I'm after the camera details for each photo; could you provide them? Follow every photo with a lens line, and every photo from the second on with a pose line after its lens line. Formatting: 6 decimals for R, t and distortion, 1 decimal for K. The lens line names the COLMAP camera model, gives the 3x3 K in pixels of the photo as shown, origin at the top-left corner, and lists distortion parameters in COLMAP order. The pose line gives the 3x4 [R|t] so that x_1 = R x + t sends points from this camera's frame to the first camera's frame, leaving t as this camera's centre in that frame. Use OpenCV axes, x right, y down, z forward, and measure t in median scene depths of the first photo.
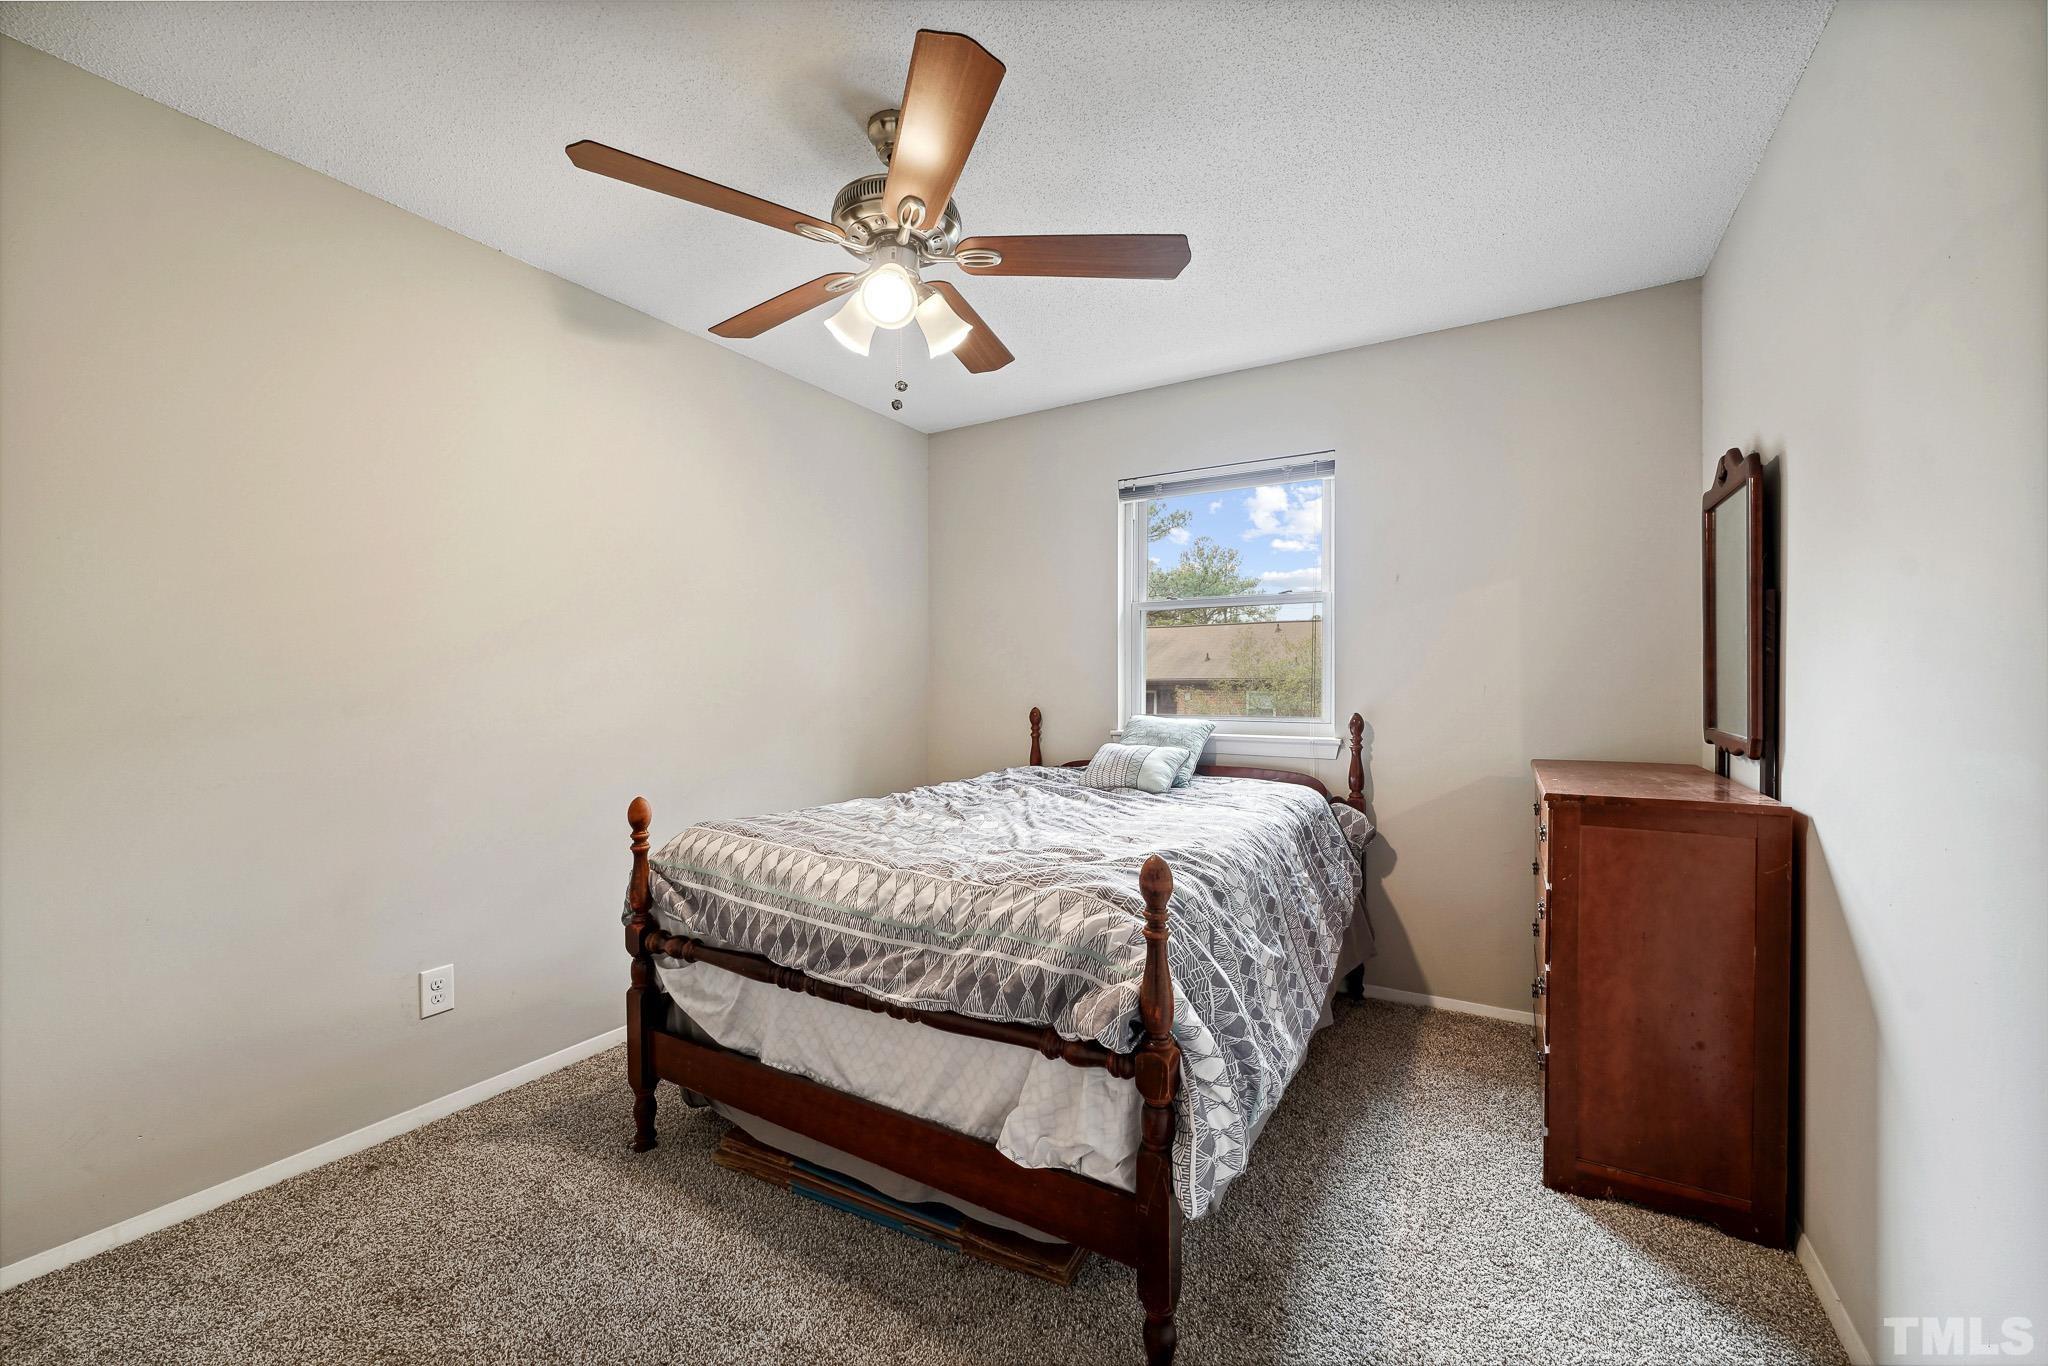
lens RADIAL K [[801.8, 0, 1024.0], [0, 801.8, 683.0], [0, 0, 1]] dist [0.001142, 0.000311]
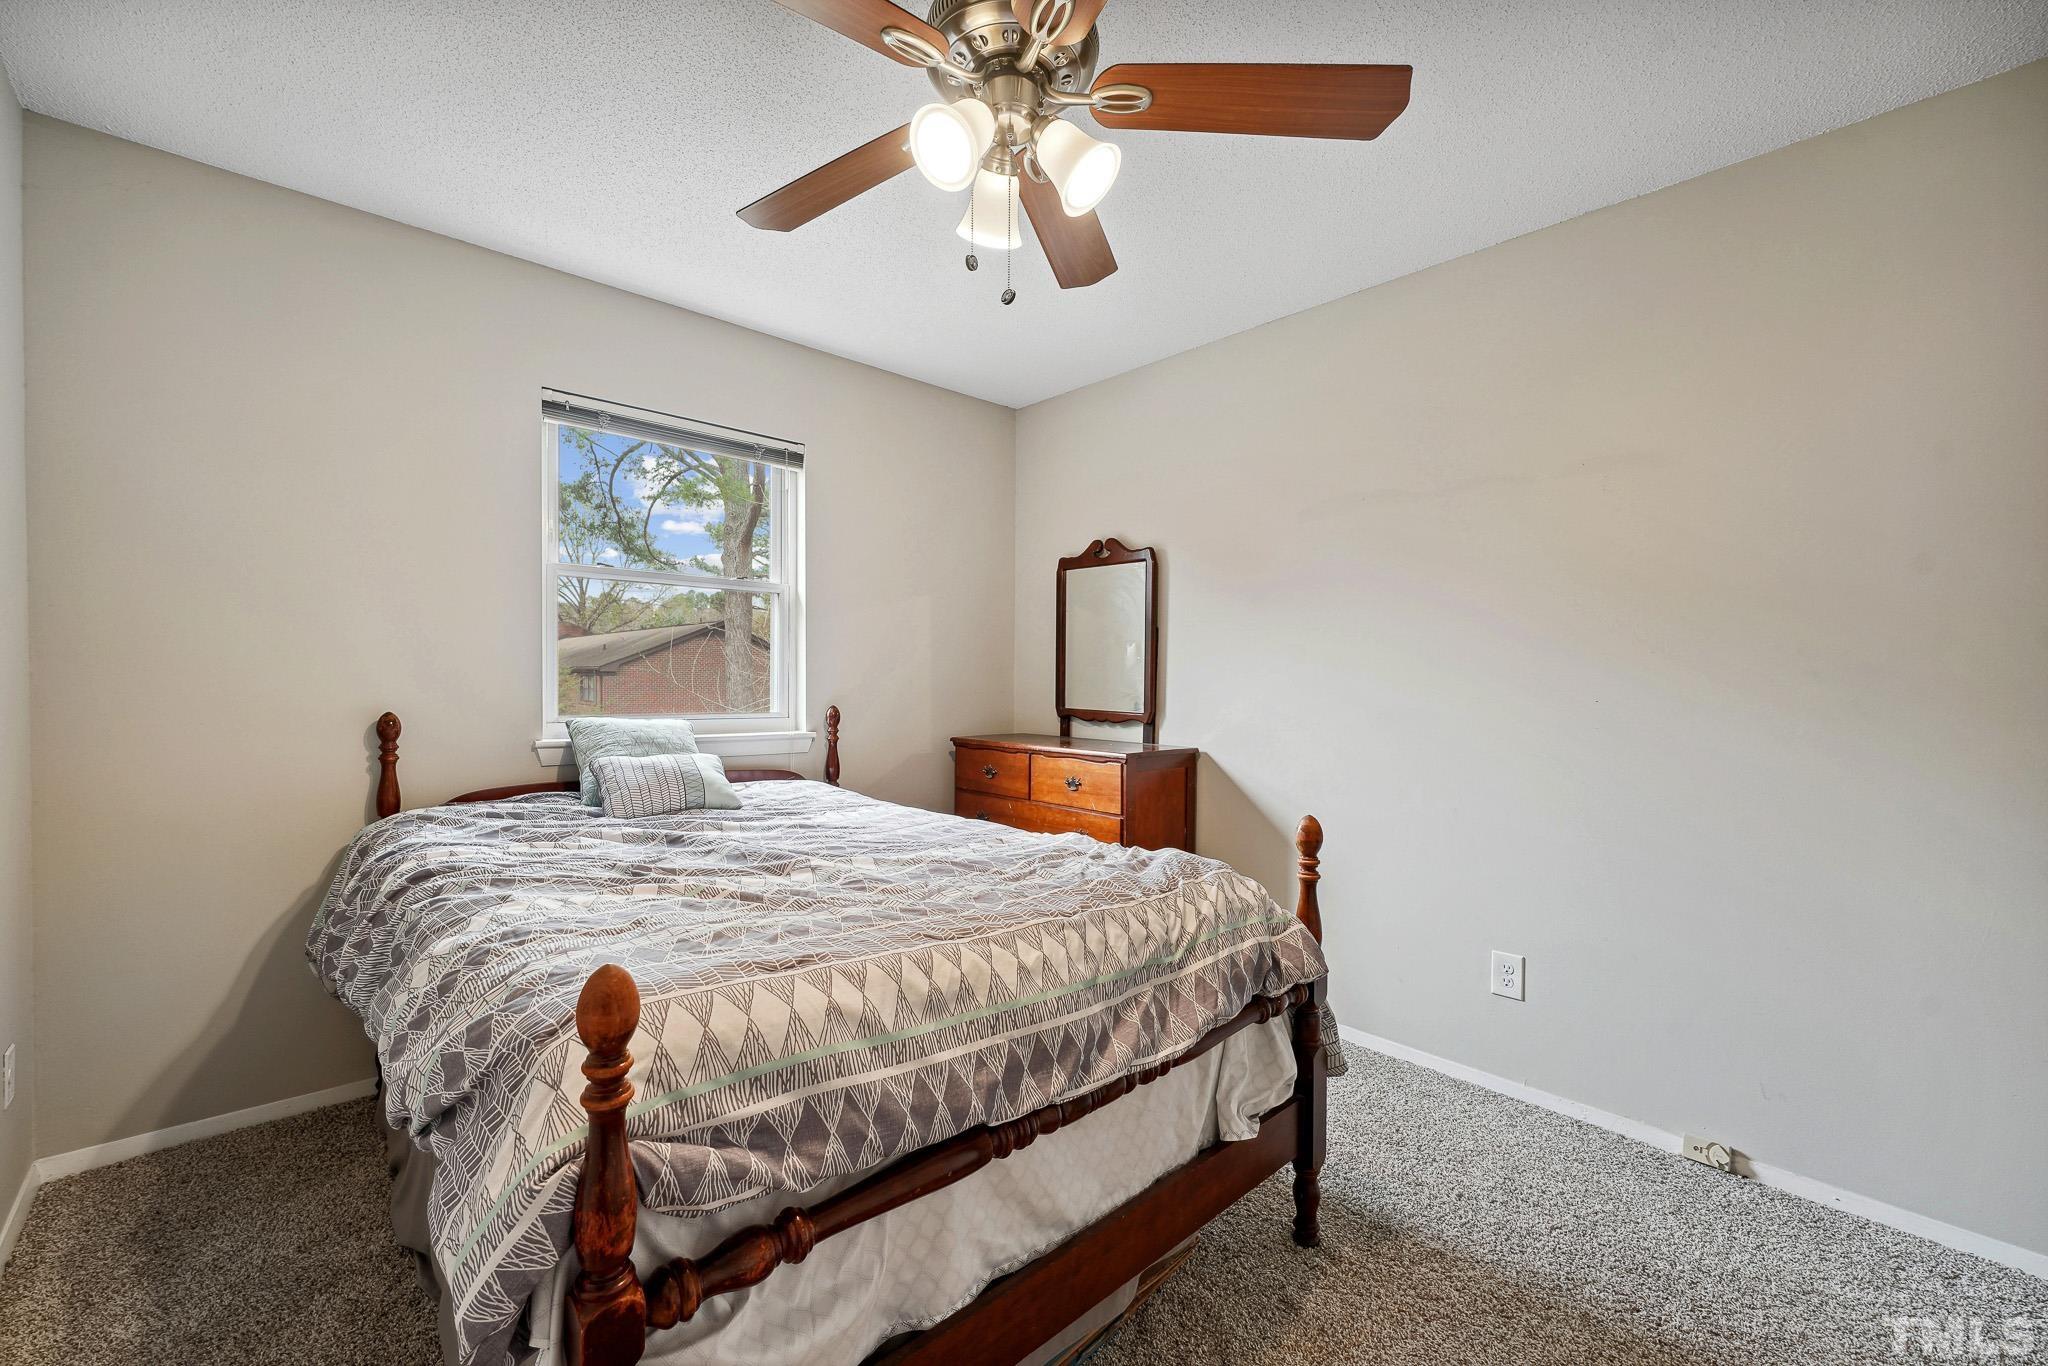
lens RADIAL K [[801.8, 0, 1024.0], [0, 801.8, 683.0], [0, 0, 1]] dist [0.001142, 0.000311]
pose [[0.304668, 0.000147, 0.952459, -0.864637], [-0.008683, 0.999959, 0.002623, 0.005139], [-0.952419, -0.009069, 0.304657, 0.767577]]
